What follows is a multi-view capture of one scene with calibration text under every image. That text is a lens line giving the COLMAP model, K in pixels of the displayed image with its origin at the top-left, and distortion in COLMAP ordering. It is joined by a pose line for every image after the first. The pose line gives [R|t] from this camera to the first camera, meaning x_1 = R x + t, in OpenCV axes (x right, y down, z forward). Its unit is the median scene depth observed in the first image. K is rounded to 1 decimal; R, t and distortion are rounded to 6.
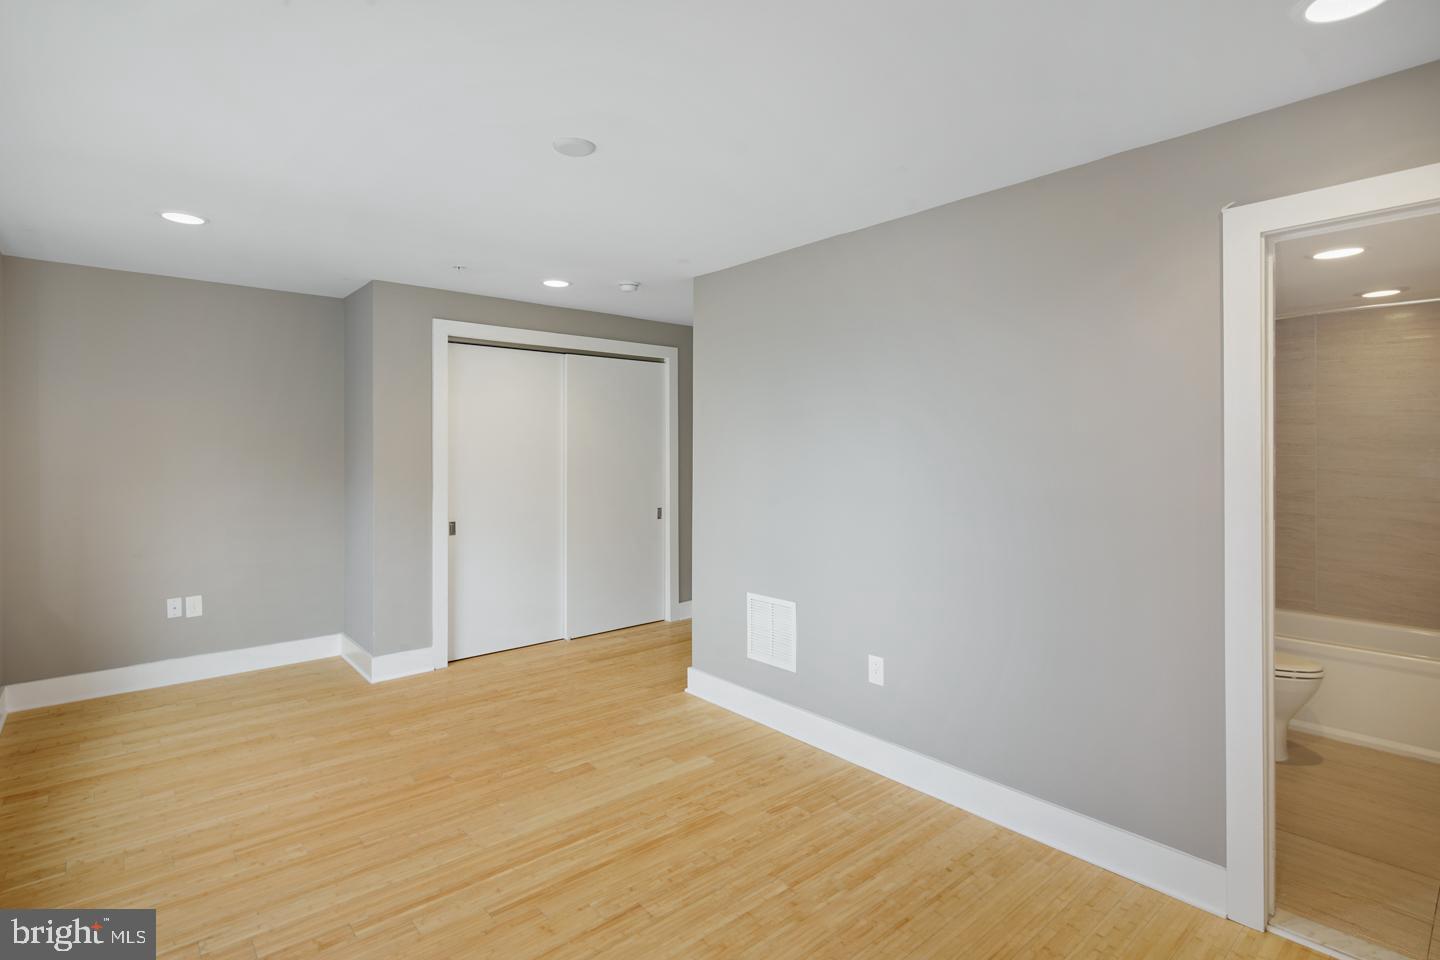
lens RADIAL K [[703.7, 0, 721.0], [0, 703.7, 449.3], [0, 0, 1]] dist [0.005787, -0.004279]
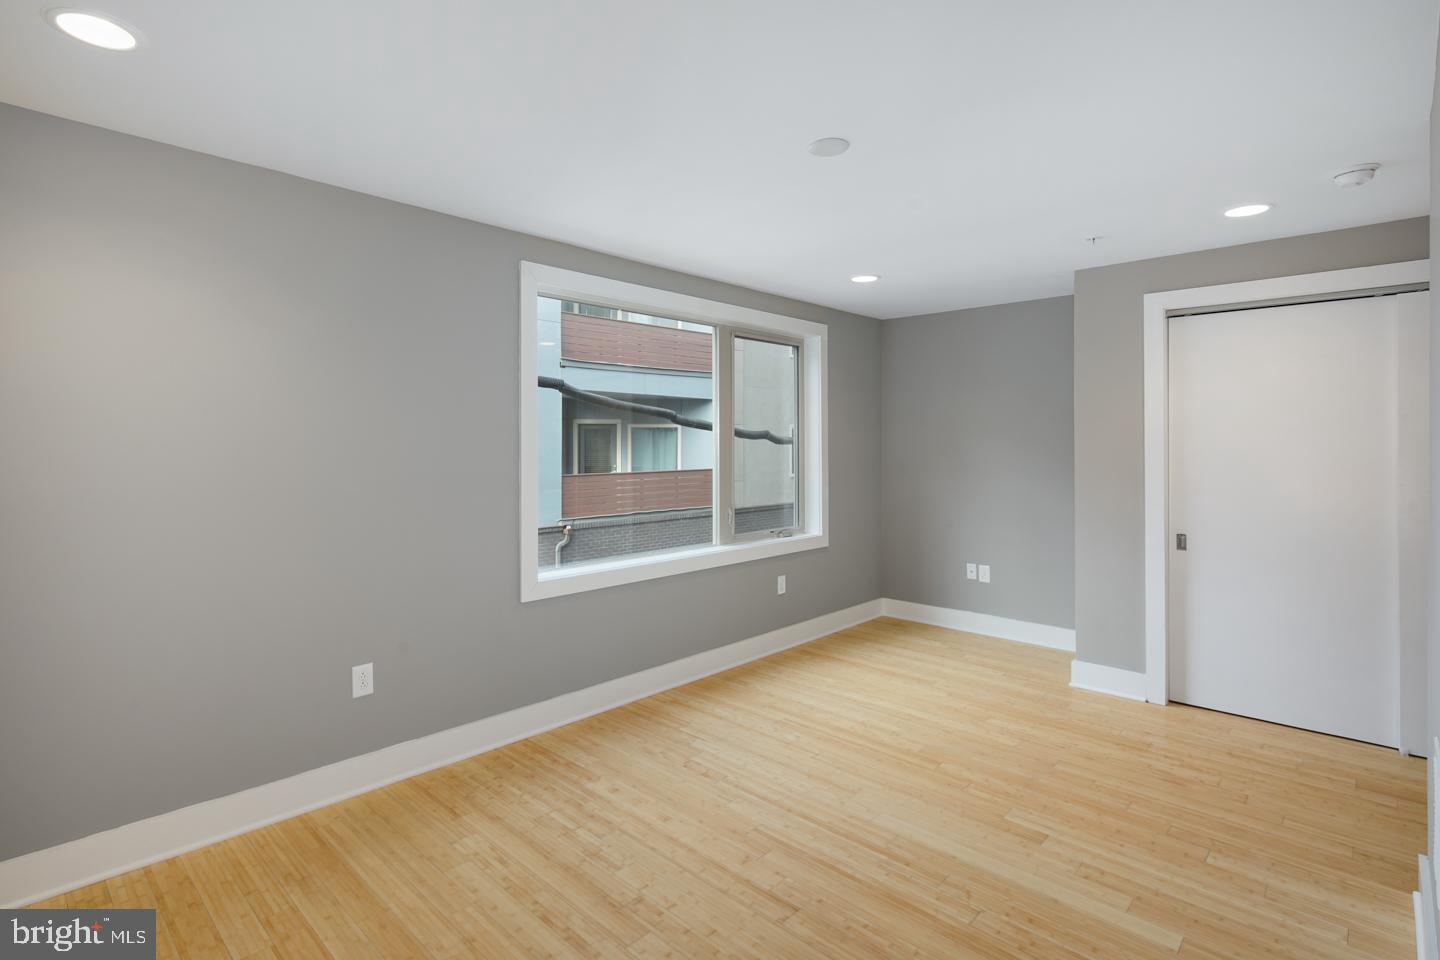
lens RADIAL K [[703.7, 0, 686.6], [0, 703.7, 444.7], [0, 0, 1]] dist [0.005787, -0.004279]
pose [[0.076497, 0.000496, -0.997070, 0.570430], [-0.003569, 0.999994, 0.000223, 0.000743], [0.997063, 0.003542, 0.076498, 0.517201]]
